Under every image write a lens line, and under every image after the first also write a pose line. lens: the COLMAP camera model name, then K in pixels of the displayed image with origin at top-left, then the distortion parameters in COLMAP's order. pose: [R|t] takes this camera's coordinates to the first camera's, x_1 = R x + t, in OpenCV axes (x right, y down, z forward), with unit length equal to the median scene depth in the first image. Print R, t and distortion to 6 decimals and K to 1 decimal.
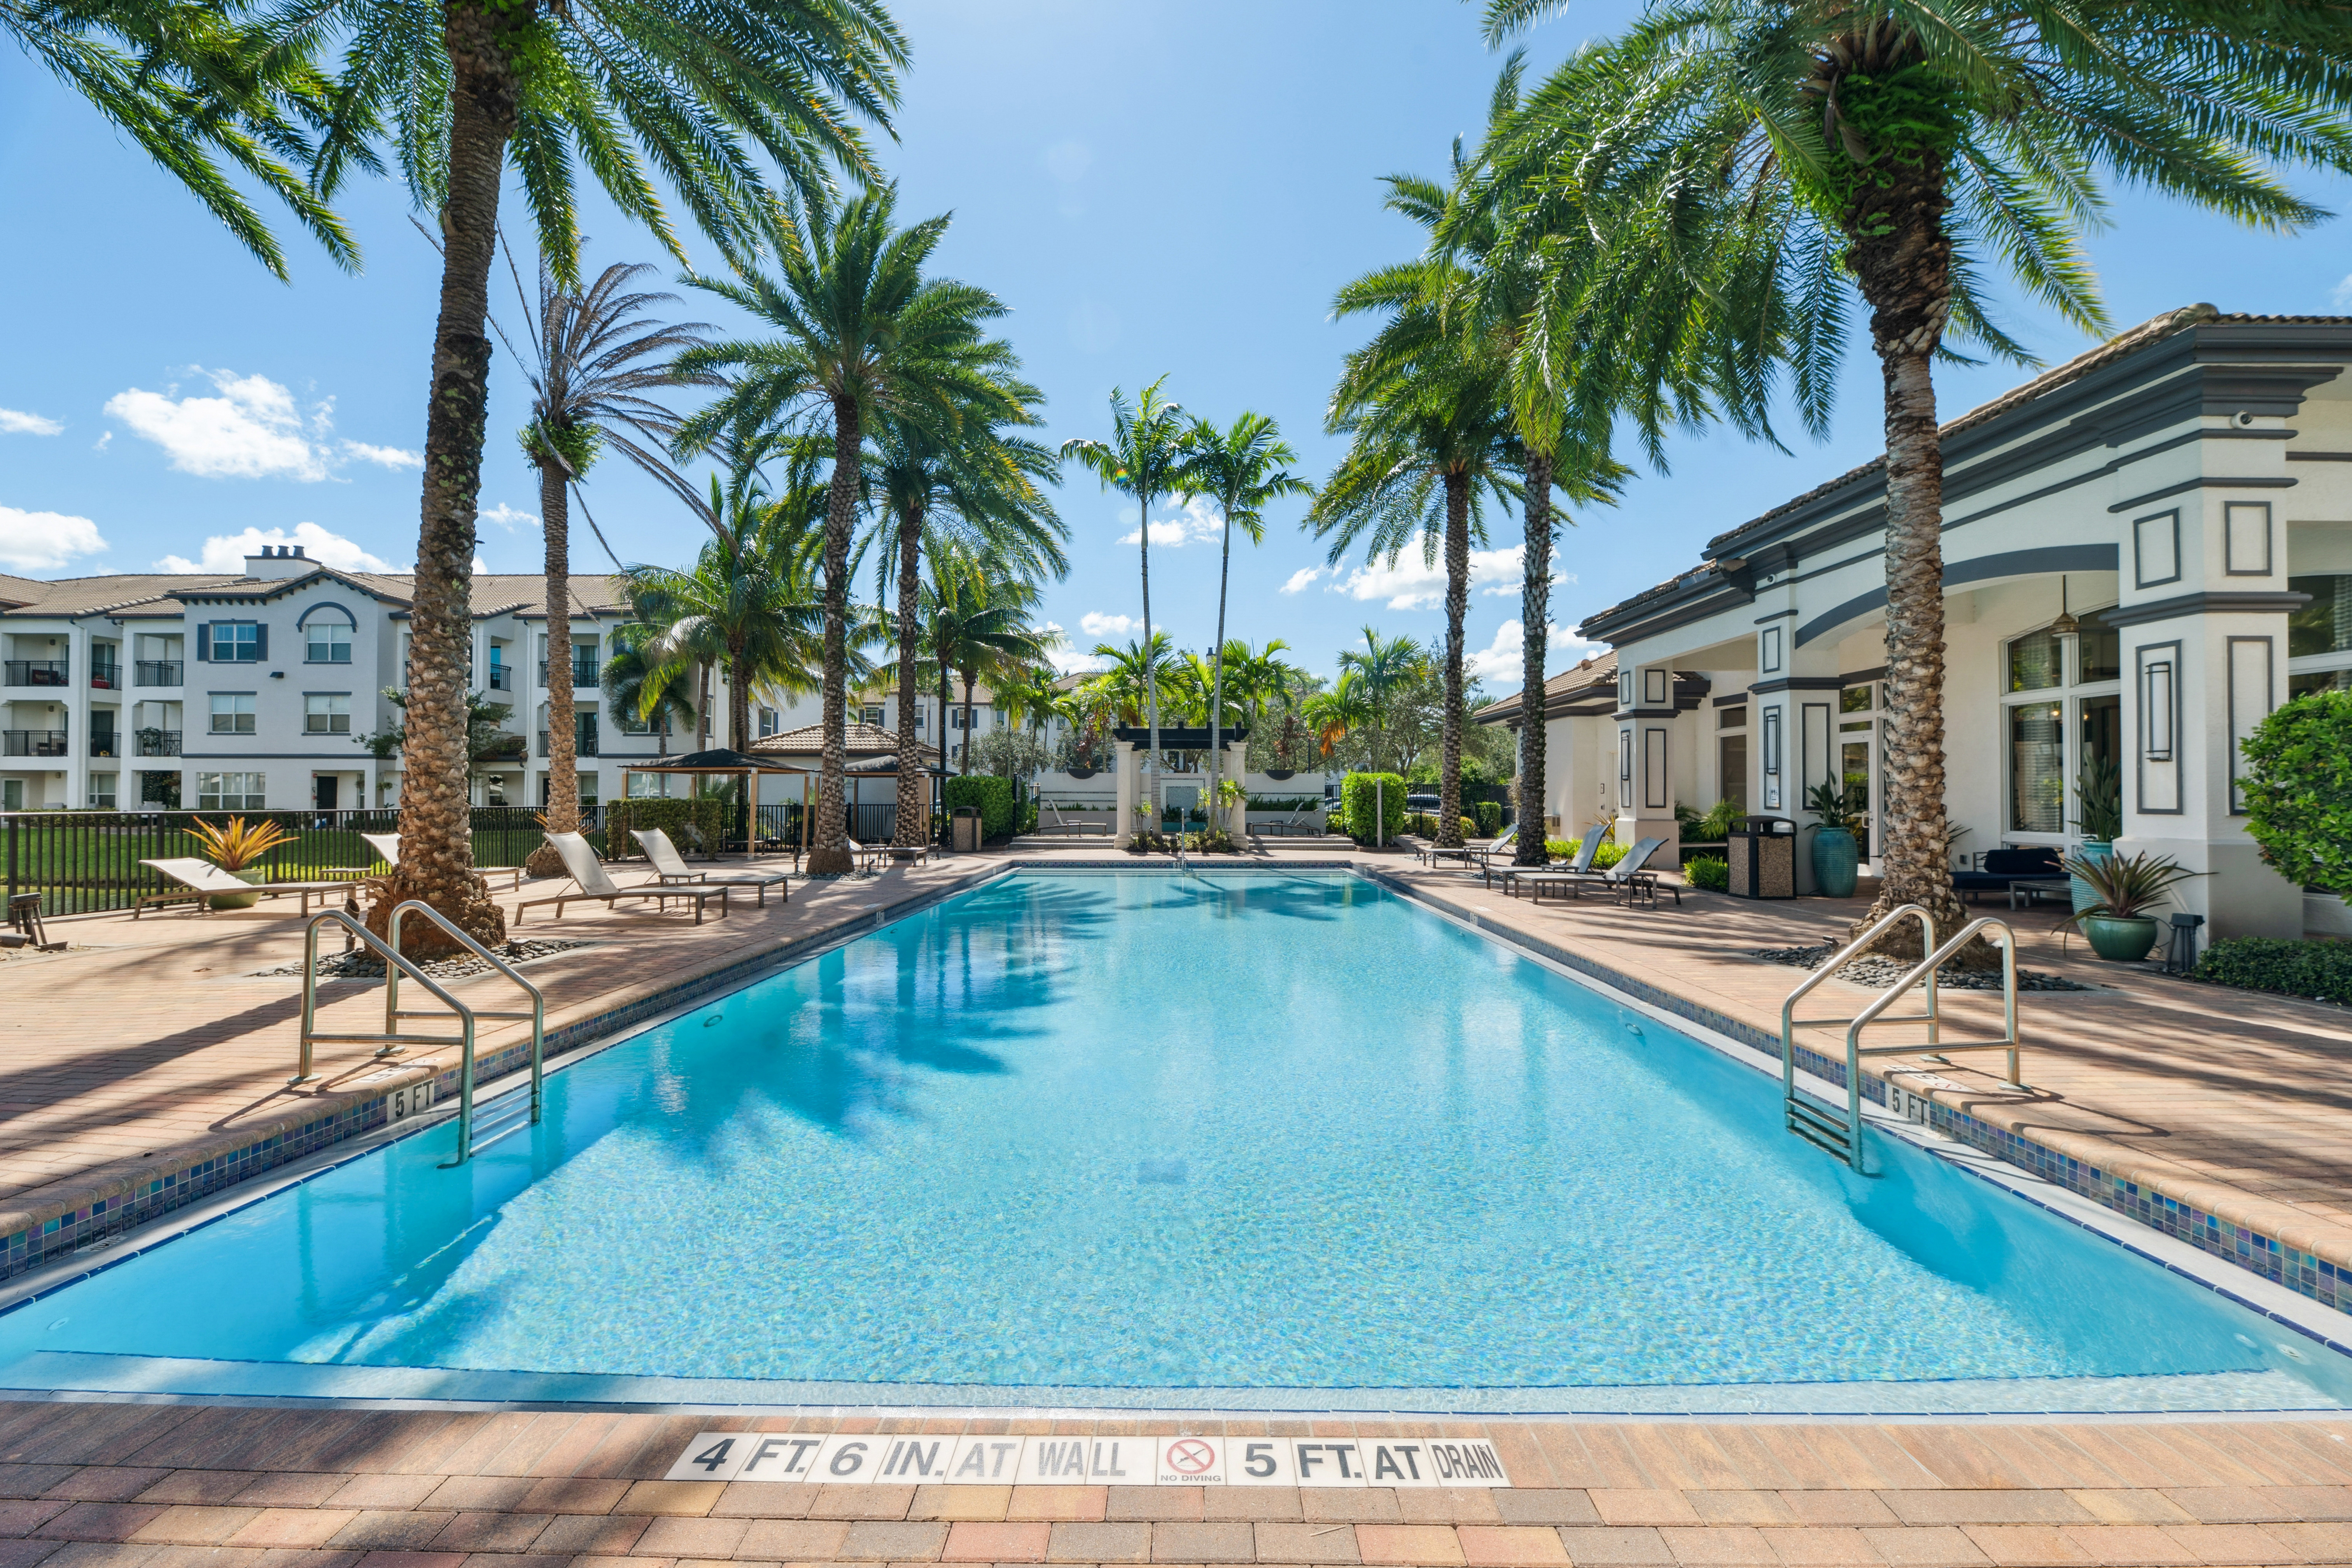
lens RADIAL K [[947.0, 0, 1175.6], [0, 947.0, 786.0], [0, 0, 1]] dist [-0.000526, -0.001427]
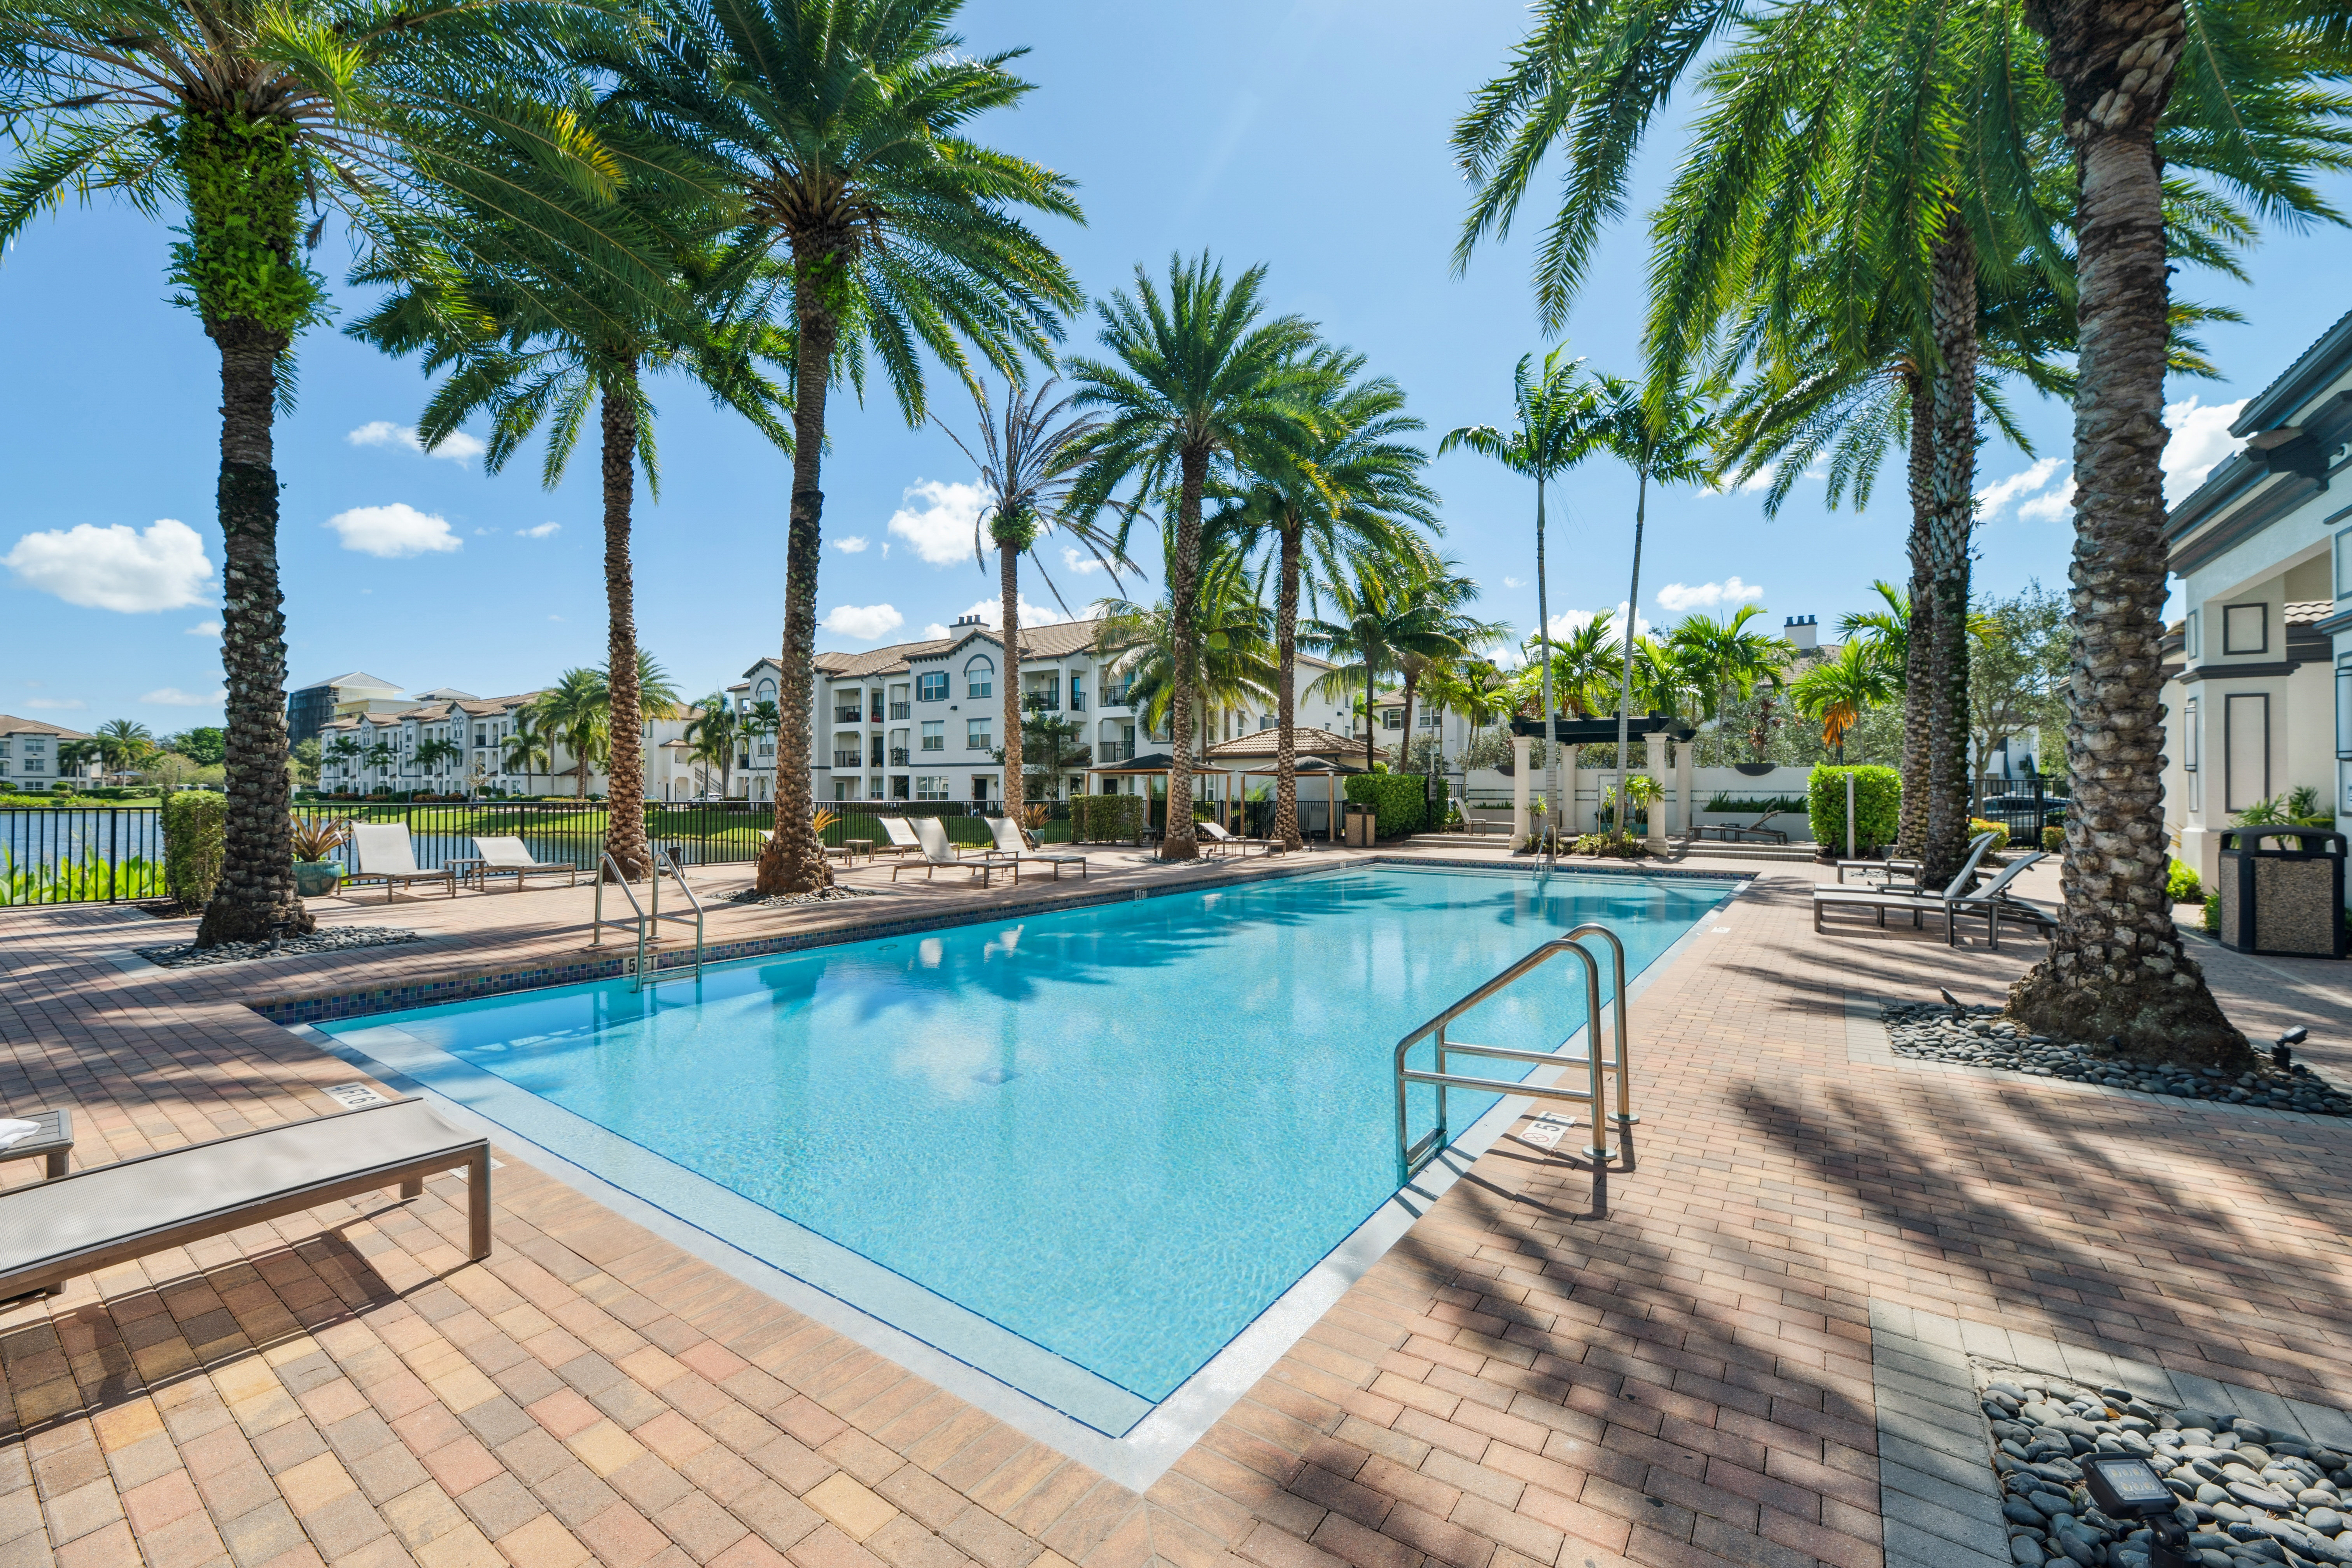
lens RADIAL K [[947.0, 0, 1173.8], [0, 947.0, 785.9], [0, 0, 1]] dist [-0.000526, -0.001427]
pose [[0.819624, -0.002174, -0.572897, 0.172731], [0.002979, 0.999995, 0.000467, 0.000786], [0.572894, -0.002089, 0.819627, 0.020707]]
